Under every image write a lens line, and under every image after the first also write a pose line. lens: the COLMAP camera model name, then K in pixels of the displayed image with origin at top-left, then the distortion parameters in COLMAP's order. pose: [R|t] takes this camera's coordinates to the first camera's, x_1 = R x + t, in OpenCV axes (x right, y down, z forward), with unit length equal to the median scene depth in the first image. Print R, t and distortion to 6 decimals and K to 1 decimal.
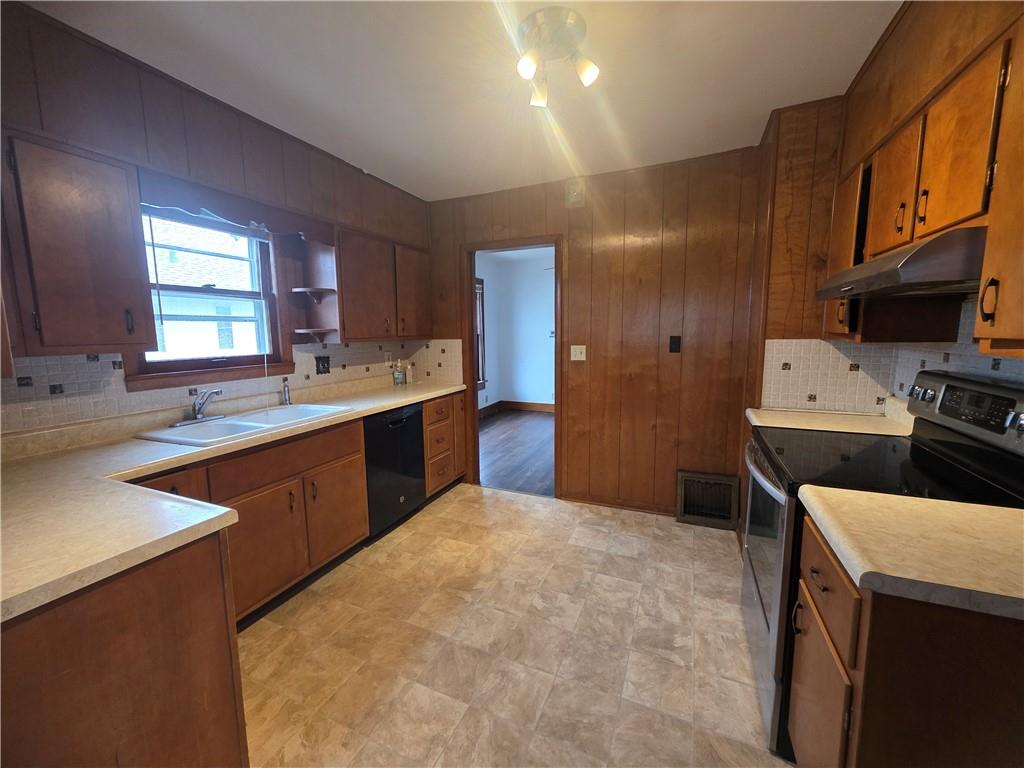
lens RADIAL K [[405.8, 0, 512.7], [0, 405.8, 380.7], [0, 0, 1]] dist [0.005147, -0.000011]
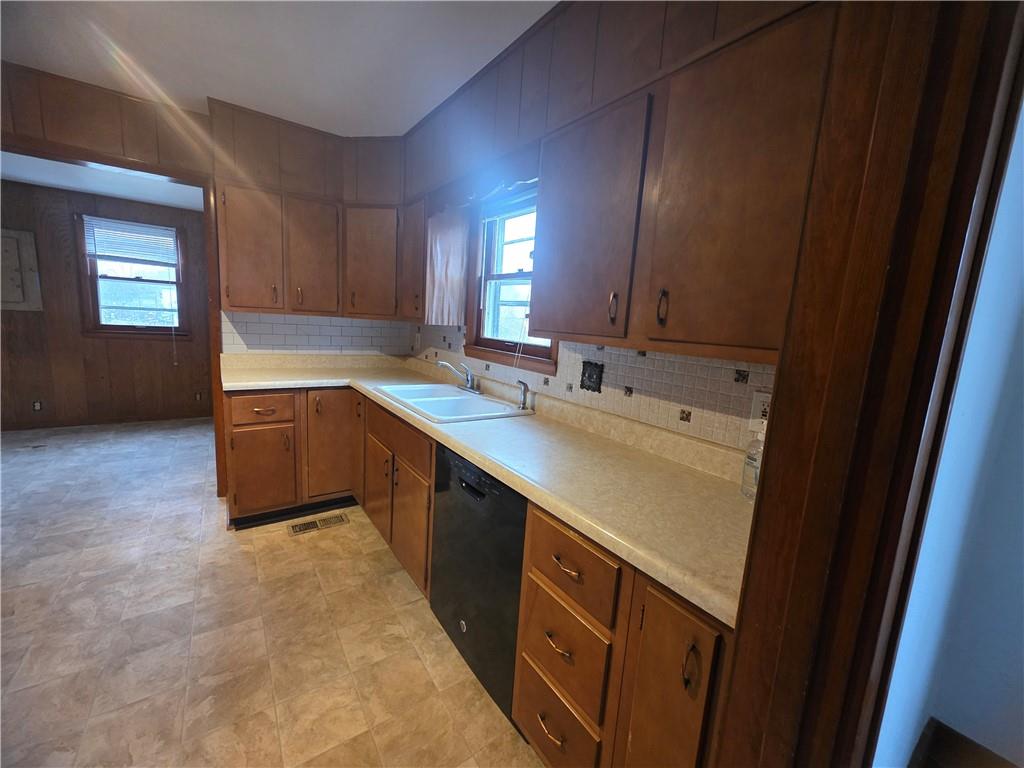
lens RADIAL K [[410.7, 0, 512.1], [0, 410.7, 376.1], [0, 0, 1]] dist [0.001283, -0.000099]
pose [[-0.518917, 0.093793, -0.849664, 0.146561], [-0.167960, 0.963400, 0.208927, -0.176180], [0.838162, 0.251125, -0.484171, 1.419638]]
